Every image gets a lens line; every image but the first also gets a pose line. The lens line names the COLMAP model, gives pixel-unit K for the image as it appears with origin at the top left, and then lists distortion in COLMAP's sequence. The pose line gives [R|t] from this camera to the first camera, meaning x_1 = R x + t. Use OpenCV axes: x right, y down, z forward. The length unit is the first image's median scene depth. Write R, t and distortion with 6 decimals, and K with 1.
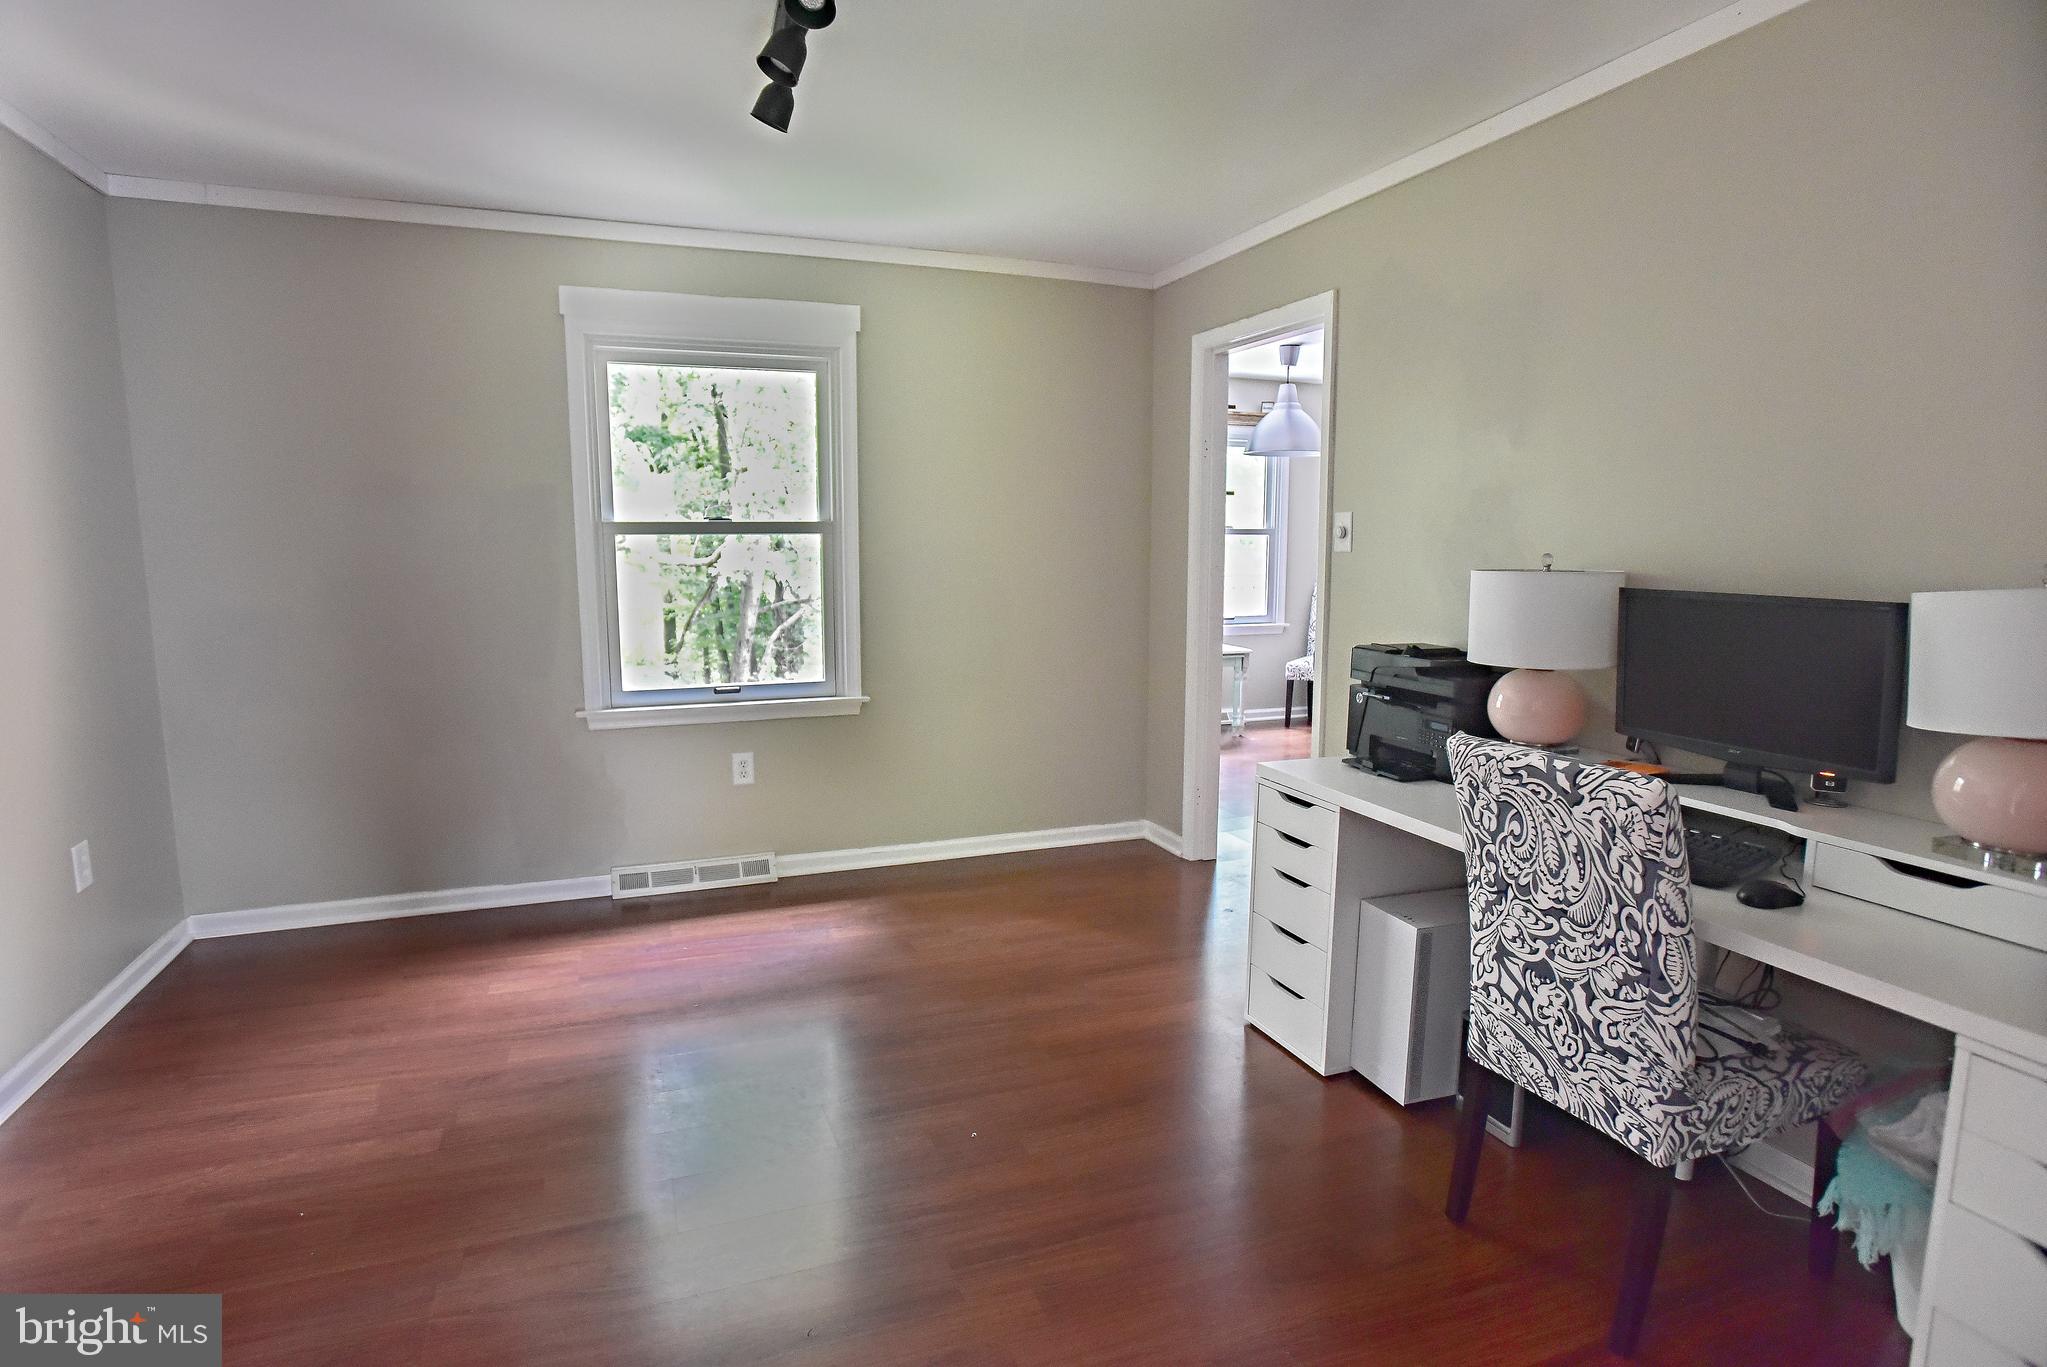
lens RADIAL K [[1066.4, 0, 1023.5], [0, 1066.4, 683.5], [0, 0, 1]] dist [-0.054805, 0.029010]
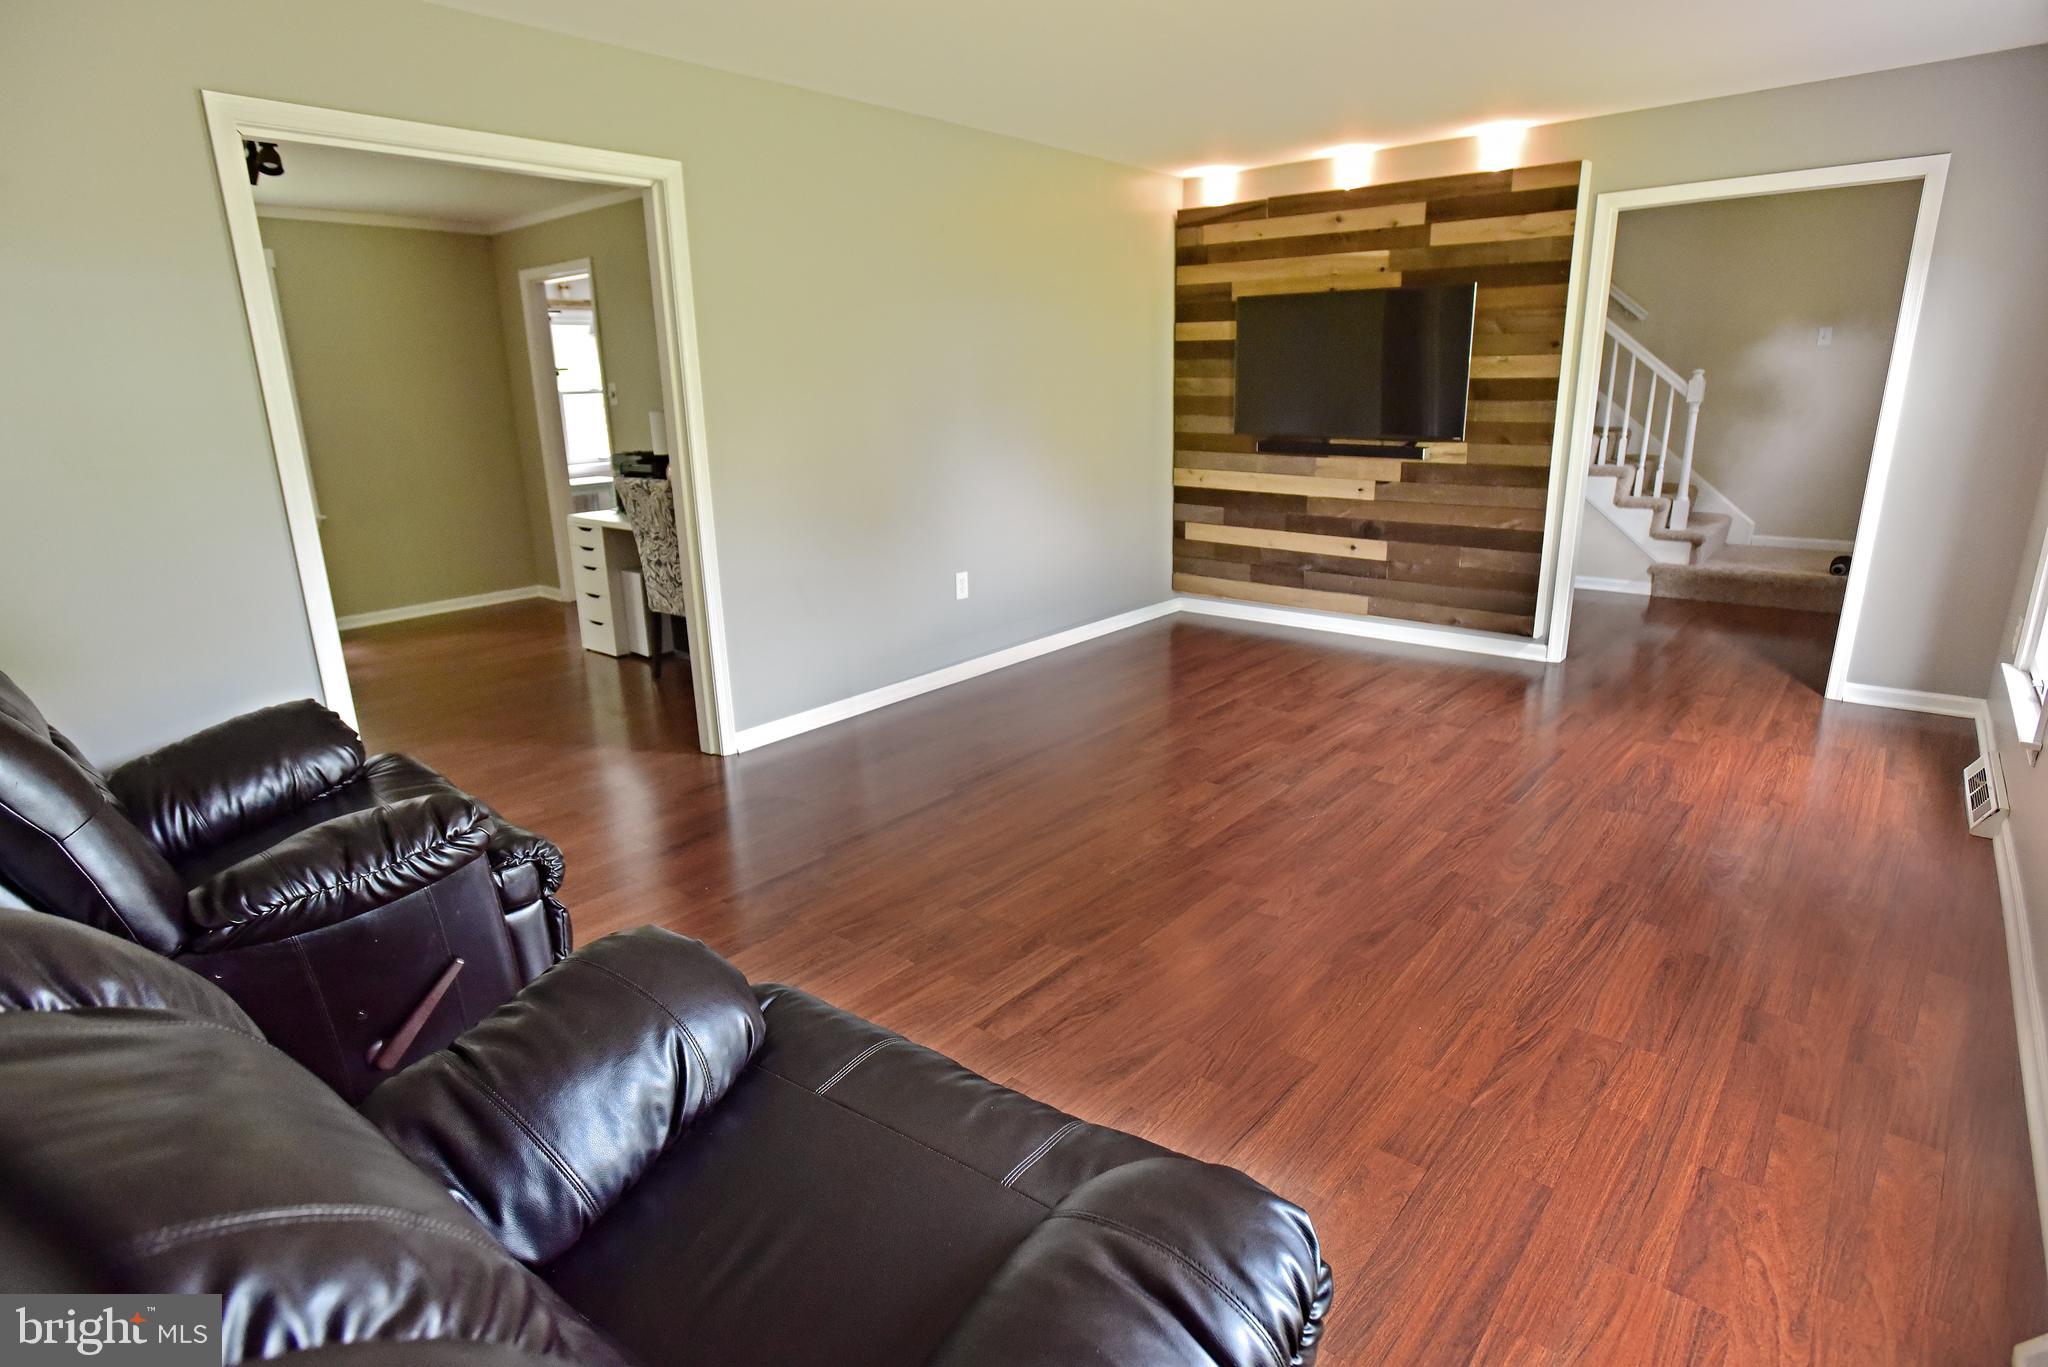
lens RADIAL K [[1067.0, 0, 1024.0], [0, 1067.0, 683.5], [0, 0, 1]] dist [-0.054805, 0.029010]
pose [[0.877456, -0.147272, 0.456489, 0.022029], [0.085078, 0.984394, 0.154049, 0.168074], [-0.472052, -0.096334, 0.876292, -1.290074]]
